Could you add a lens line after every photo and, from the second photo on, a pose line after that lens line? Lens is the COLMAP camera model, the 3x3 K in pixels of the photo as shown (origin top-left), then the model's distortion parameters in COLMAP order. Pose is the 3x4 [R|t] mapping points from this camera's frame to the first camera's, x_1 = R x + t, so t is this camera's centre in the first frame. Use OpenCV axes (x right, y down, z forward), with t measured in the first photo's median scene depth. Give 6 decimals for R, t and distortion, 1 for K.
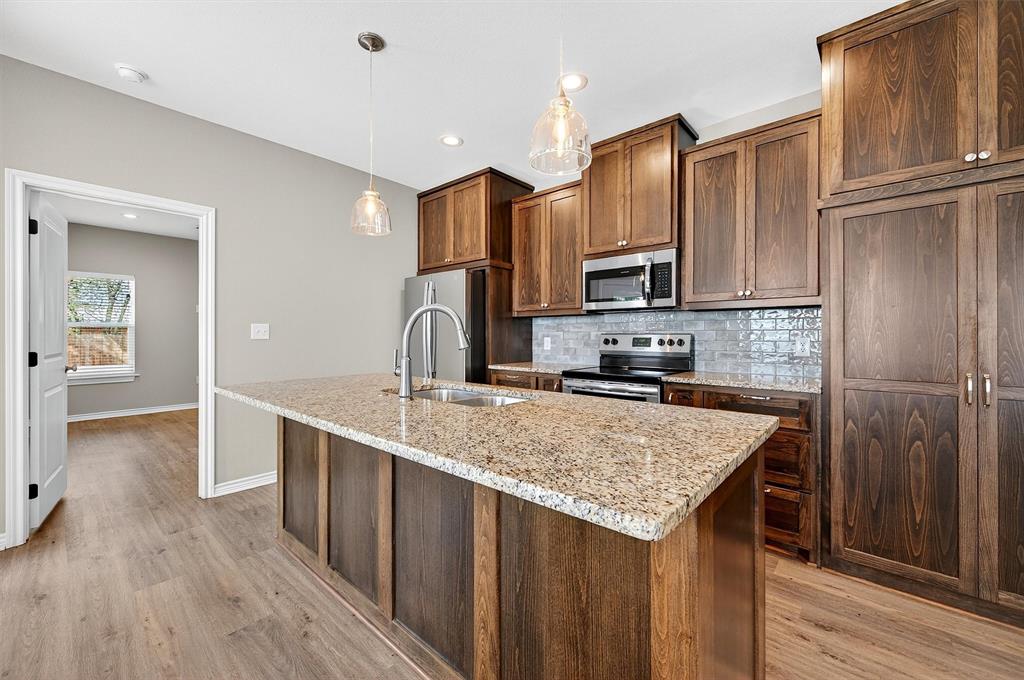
lens RADIAL K [[400.4, 0, 515.7], [0, 400.4, 335.4], [0, 0, 1]] dist [0.008184, -0.002689]
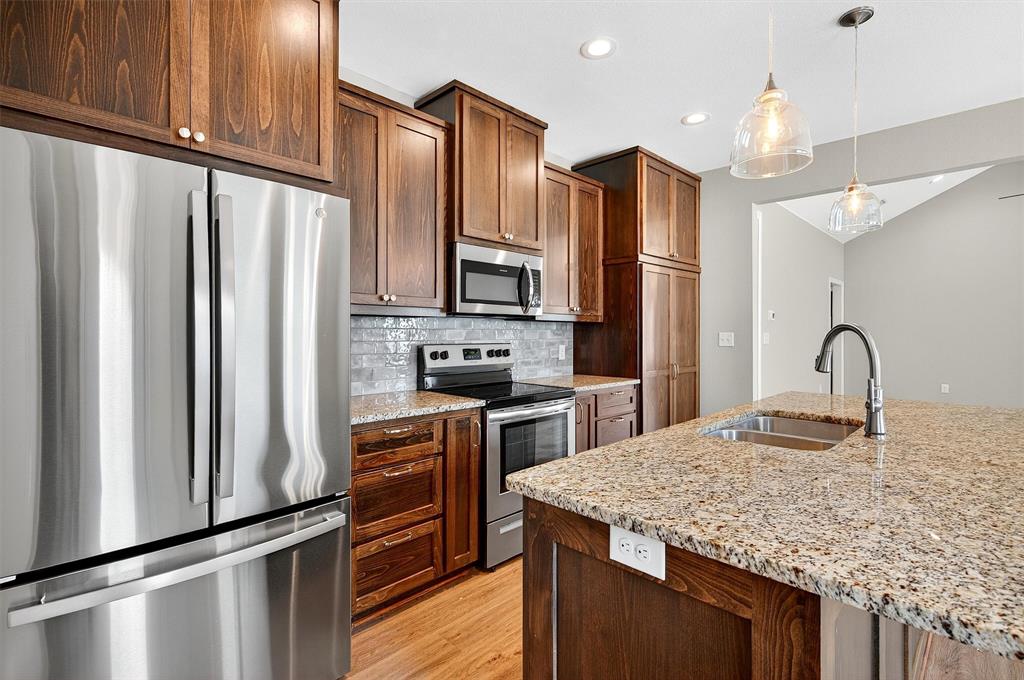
lens RADIAL K [[475.3, 0, 516.0], [0, 475.3, 333.1], [0, 0, 1]] dist [0.002088, -0.000232]
pose [[0.060308, -0.000754, 0.998180, -0.753771], [-0.003385, 0.999994, 0.000960, -0.031349], [-0.998174, -0.003437, 0.060305, 0.968838]]
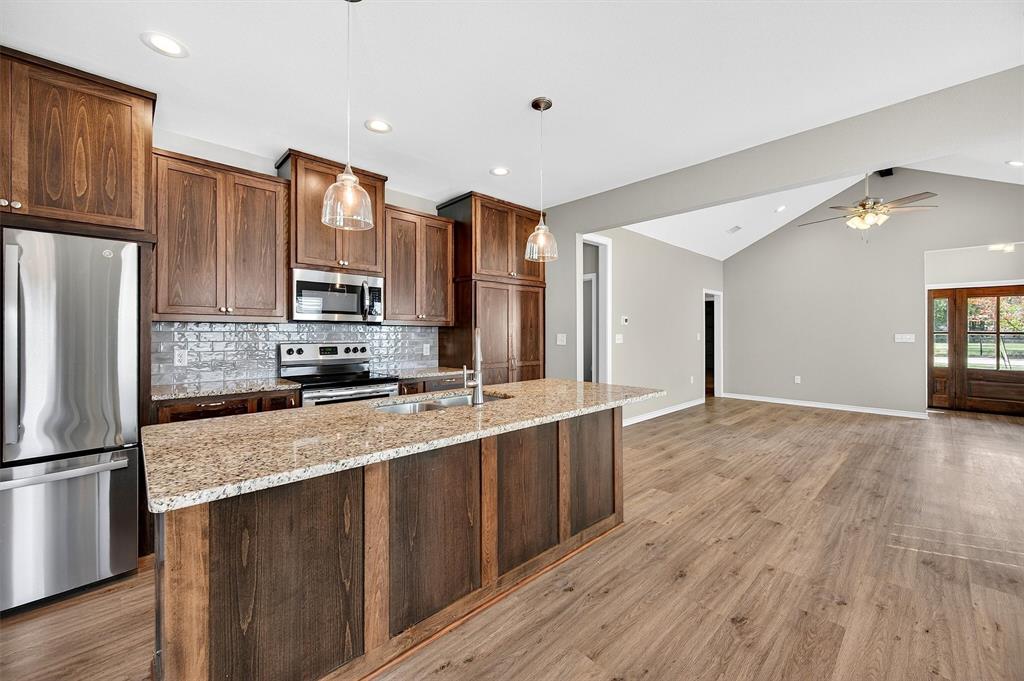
lens RADIAL K [[400.4, 0, 512.4], [0, 400.4, 333.6], [0, 0, 1]] dist [0.008184, -0.002689]
pose [[0.093335, 0.002776, 0.995631, -0.841275], [-0.000859, 0.999996, -0.002708, -0.031206], [-0.995634, -0.000602, 0.093337, 0.448169]]
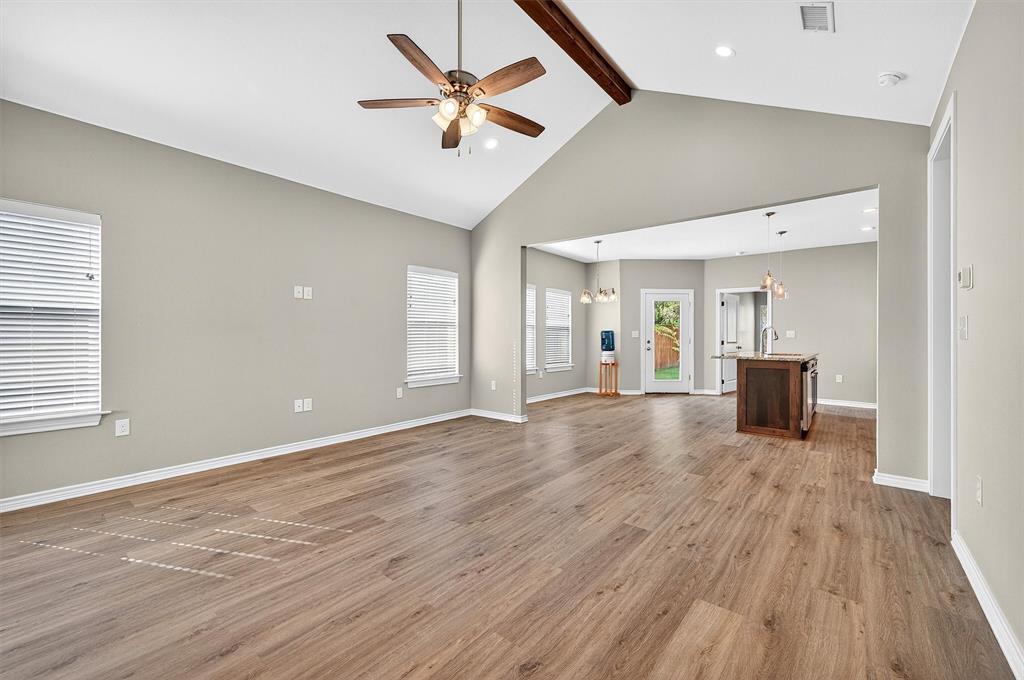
lens RADIAL K [[414.1, 0, 517.1], [0, 414.1, 333.7], [0, 0, 1]] dist [0.003848, 0.000461]
pose [[0.042362, -0.007645, -0.999073, 1.867201], [-0.000012, 0.999971, -0.007653, 0.006583], [0.999102, 0.000336, 0.042361, -0.740600]]
